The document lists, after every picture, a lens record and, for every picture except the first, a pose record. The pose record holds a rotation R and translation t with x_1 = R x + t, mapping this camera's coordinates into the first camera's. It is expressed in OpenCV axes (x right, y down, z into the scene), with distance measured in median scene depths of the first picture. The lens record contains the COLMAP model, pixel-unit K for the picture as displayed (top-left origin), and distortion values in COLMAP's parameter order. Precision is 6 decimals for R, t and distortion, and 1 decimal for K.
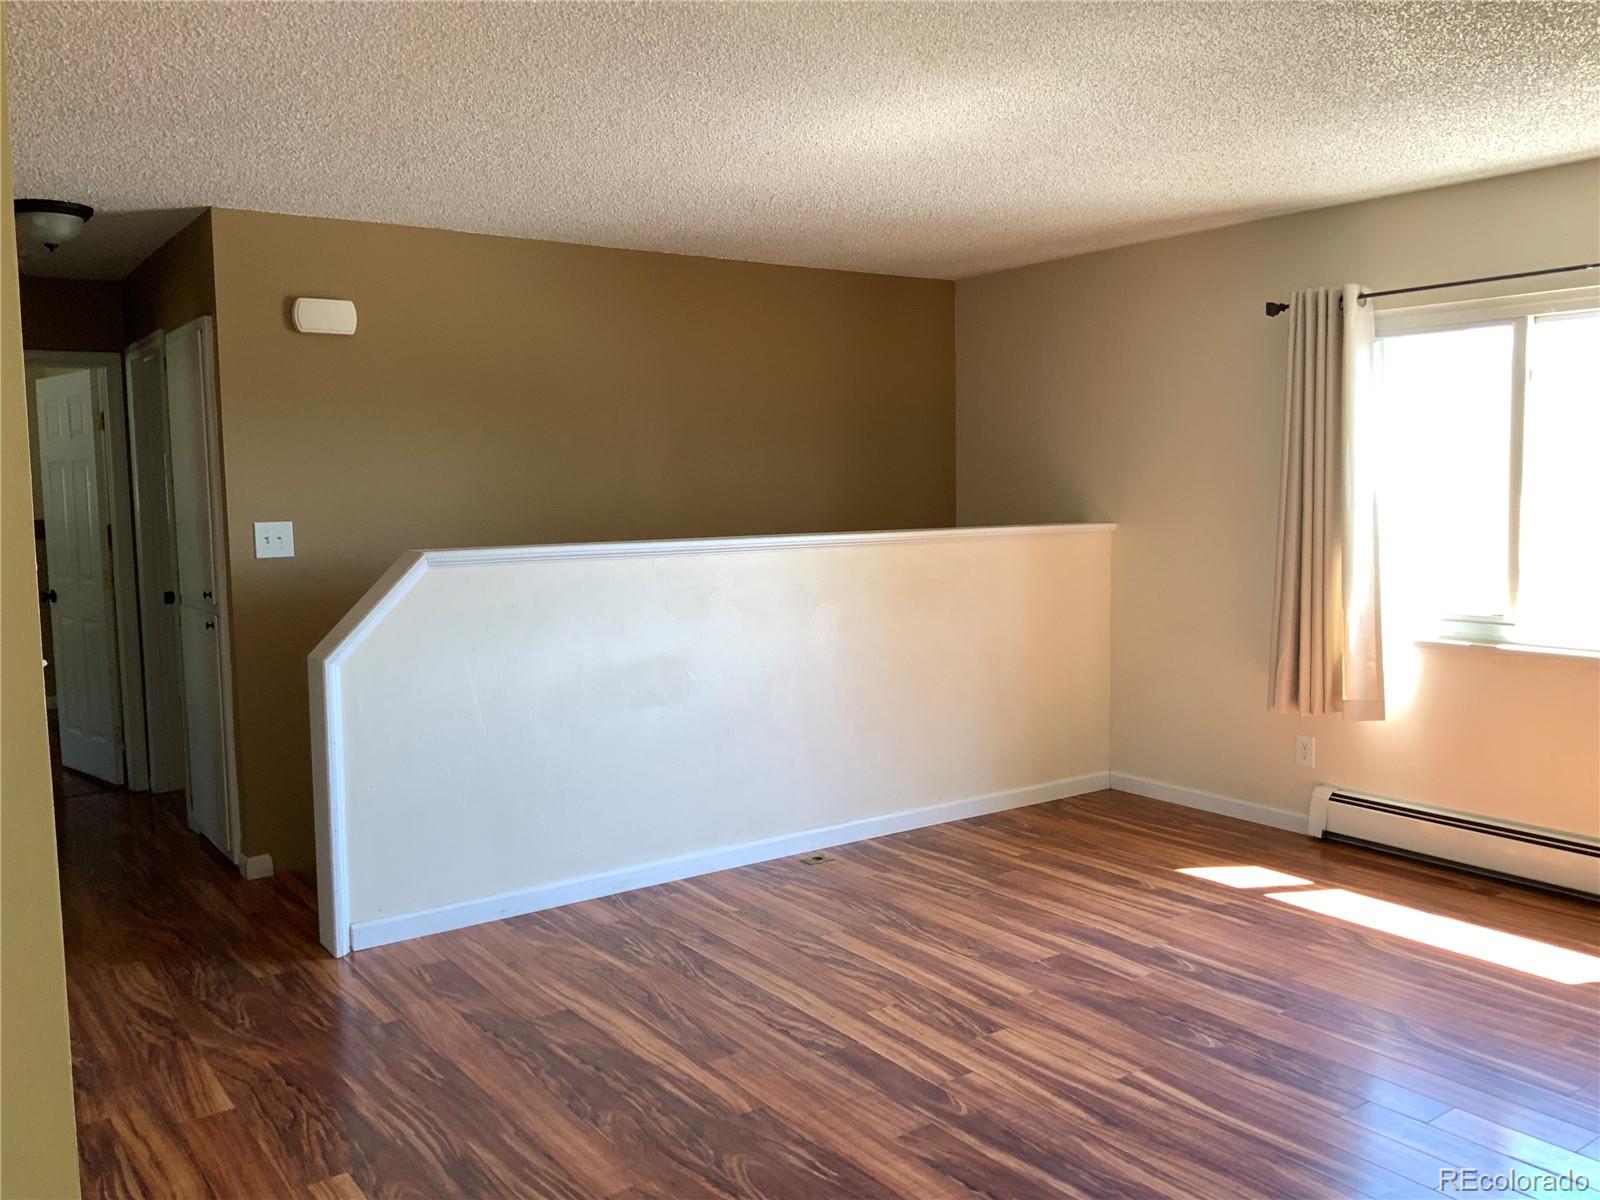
lens RADIAL K [[1333.3, 0, 806.4], [0, 1333.3, 565.9], [0, 0, 1]] dist [0.066826, -0.114995]
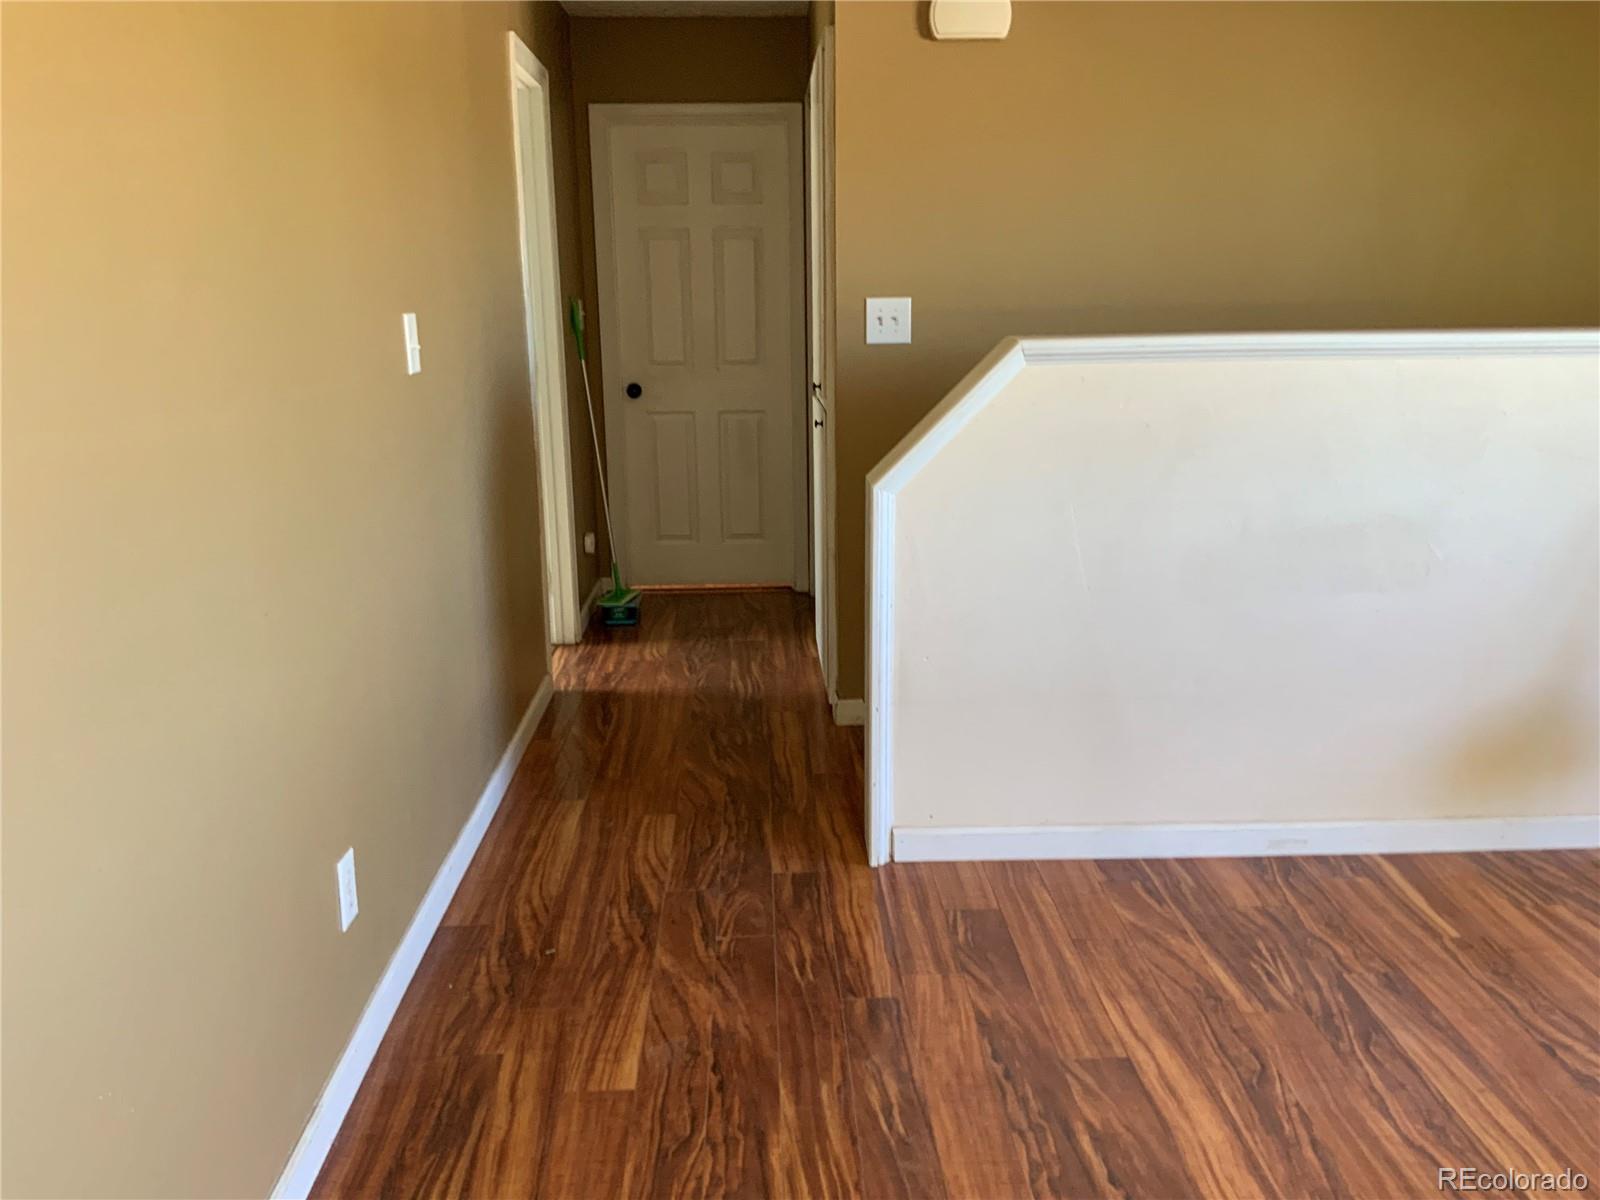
lens RADIAL K [[1333.3, 0, 807.9], [0, 1333.3, 583.9], [0, 0, 1]] dist [0.066826, -0.114995]
pose [[0.834811, 0.129643, -0.535054, 0.011117], [-0.040291, 0.983659, 0.175476, -0.002751], [0.549060, -0.124931, 0.826393, 0.386871]]
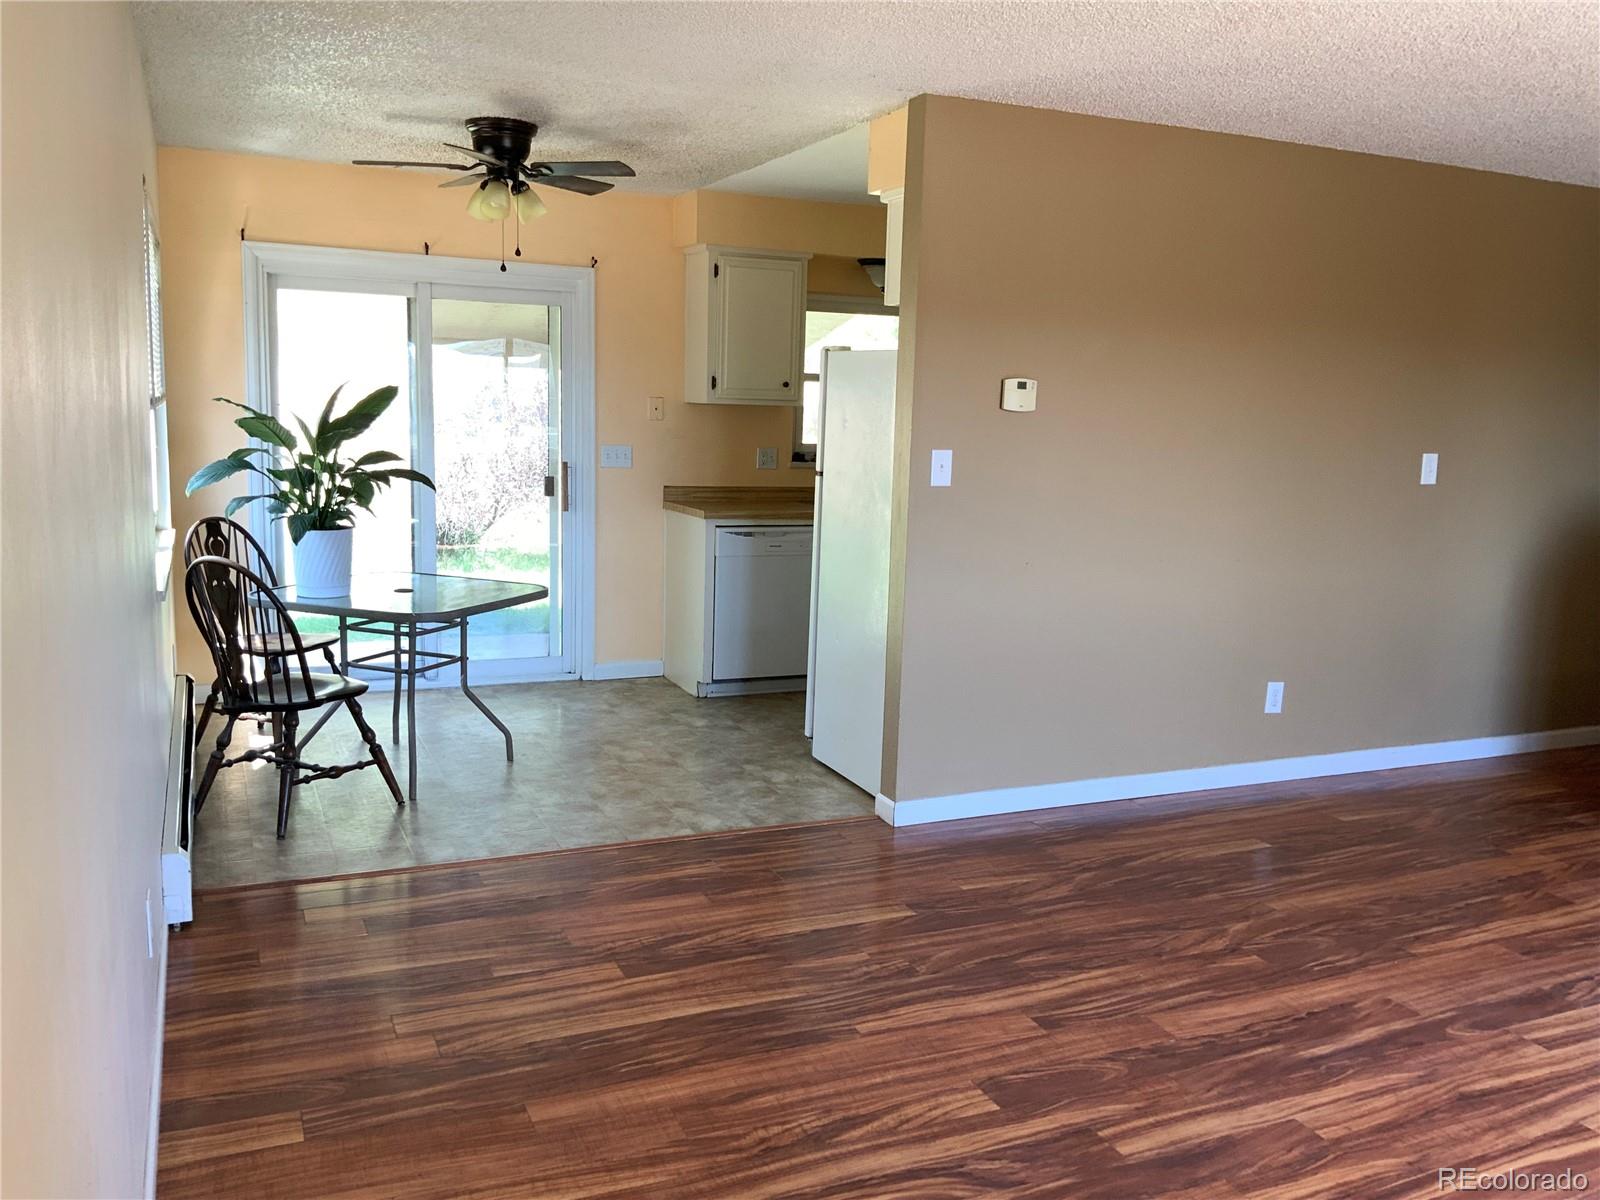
lens RADIAL K [[1333.3, 0, 791.2], [0, 1333.3, 585.8], [0, 0, 1]] dist [0.066826, -0.114995]
pose [[-0.210645, 0.143579, -0.966961, 0.947085], [-0.095581, 0.981391, 0.166544, -0.047790], [0.972879, 0.127505, -0.193001, 0.524052]]
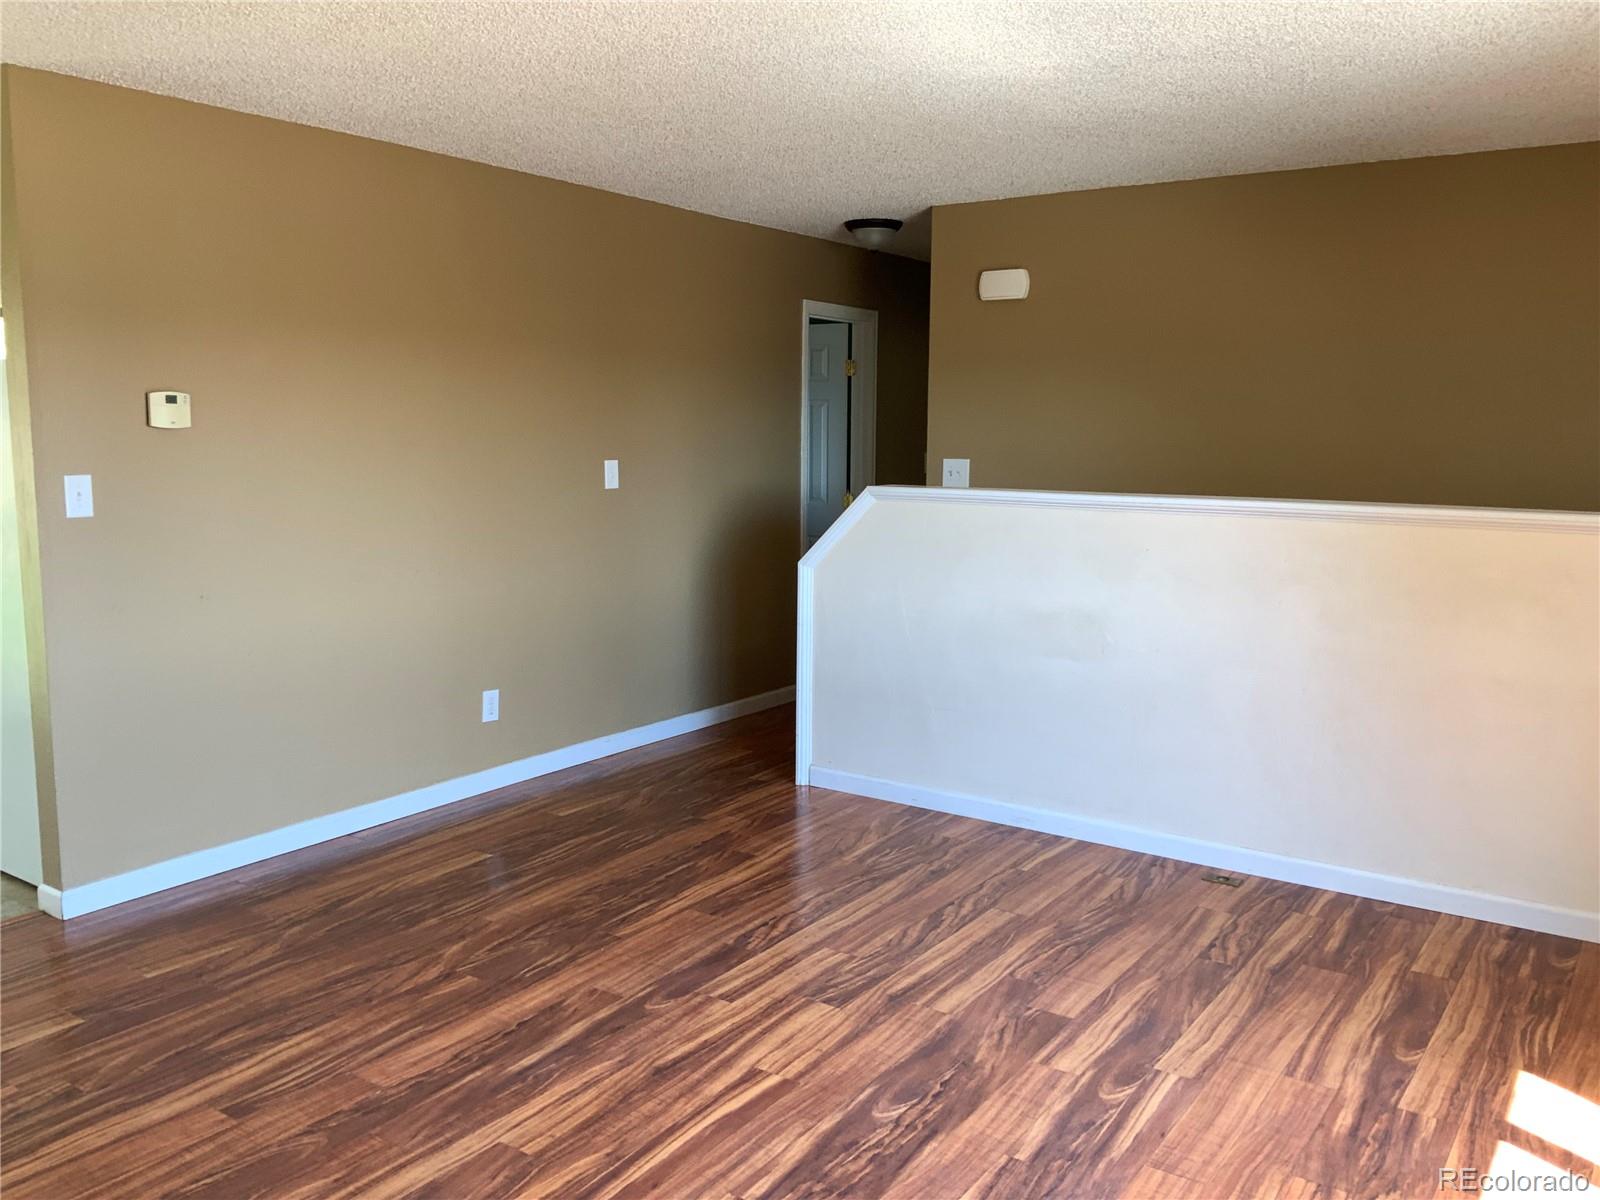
lens RADIAL K [[1333.3, 0, 800.0], [0, 1333.3, 571.3], [0, 0, 1]] dist [0.066826, -0.114995]
pose [[0.330380, 0.119608, -0.936239, 0.911886], [-0.076374, 0.992073, 0.099790, -0.053453], [0.940753, 0.038536, 0.336896, 0.583309]]
